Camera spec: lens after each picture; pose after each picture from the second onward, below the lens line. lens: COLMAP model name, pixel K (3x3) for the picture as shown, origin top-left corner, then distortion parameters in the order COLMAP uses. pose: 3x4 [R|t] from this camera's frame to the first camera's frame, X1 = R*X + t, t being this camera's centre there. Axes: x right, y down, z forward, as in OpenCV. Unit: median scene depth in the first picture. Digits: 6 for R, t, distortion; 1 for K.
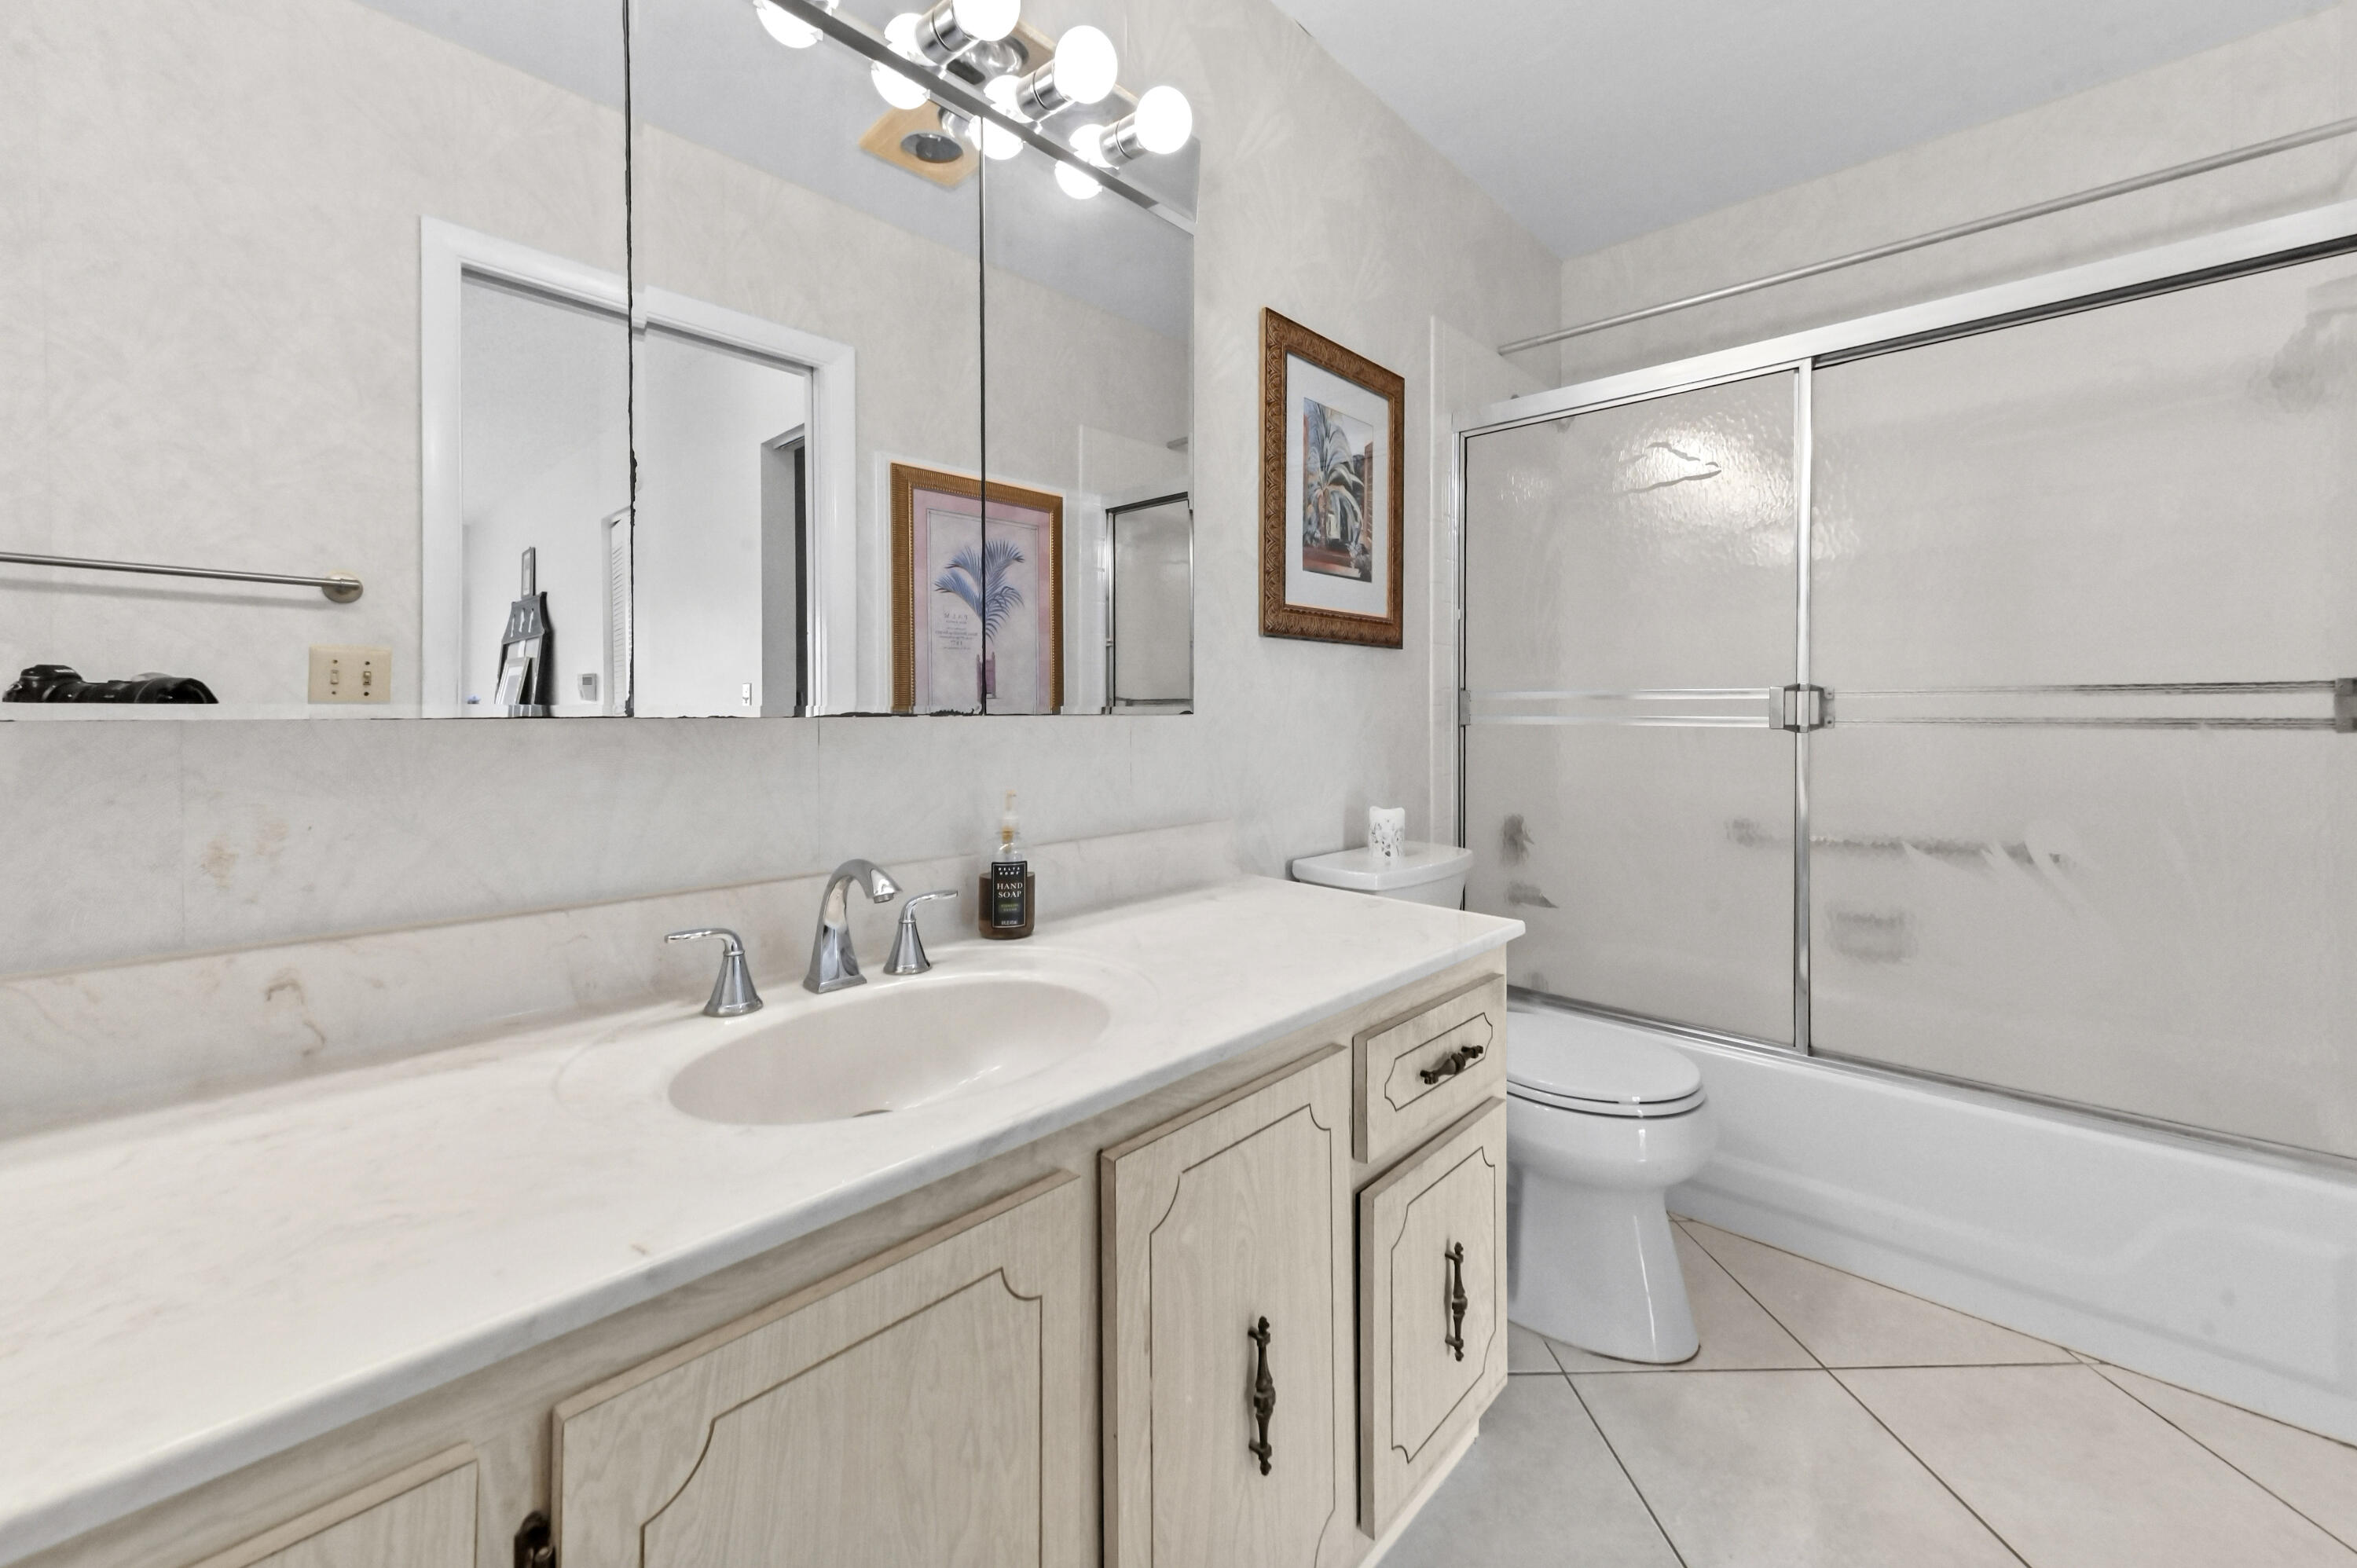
lens RADIAL K [[945.1, 0, 1165.3], [0, 945.1, 710.6], [0, 0, 1]] dist [0.013323, 0.000225]
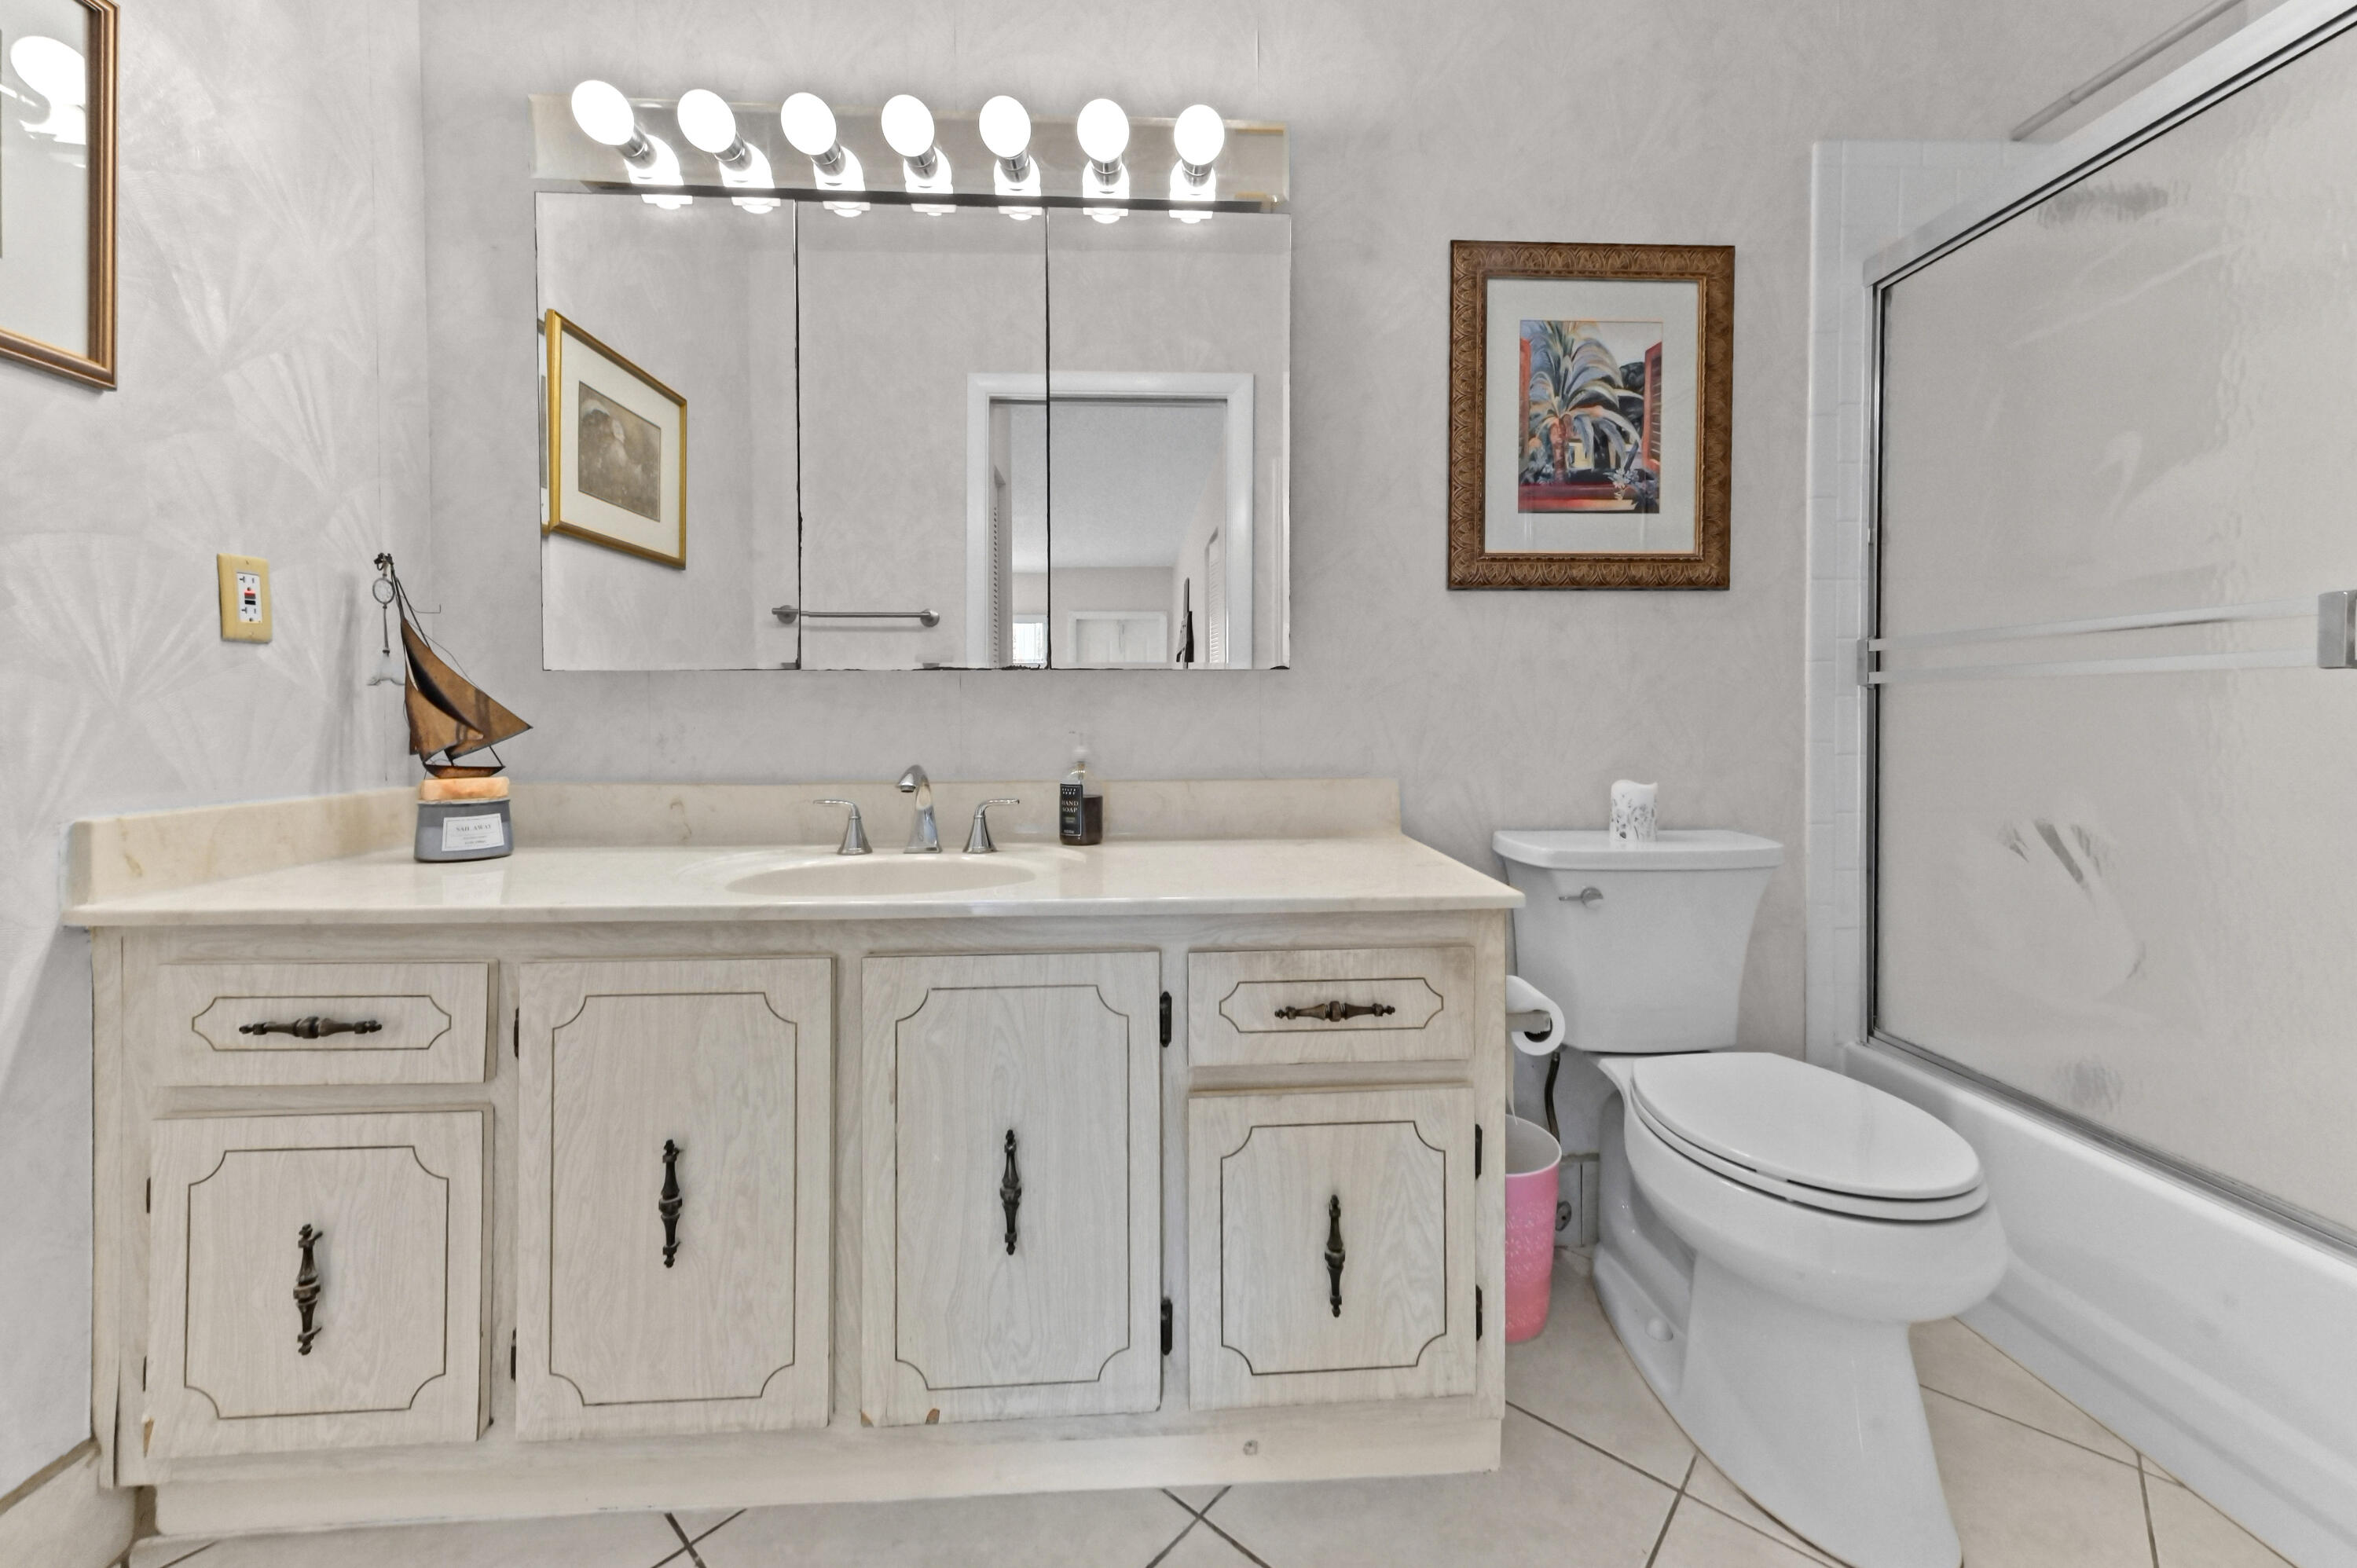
lens RADIAL K [[930.0, 0, 1190.1], [0, 930.0, 731.9], [0, 0, 1]] dist [0.006405, -0.000148]
pose [[0.718909, 0.005106, -0.695086, 0.530728], [0.003047, 0.999940, 0.010497, 0.049542], [0.695098, -0.009664, 0.718850, 0.138918]]
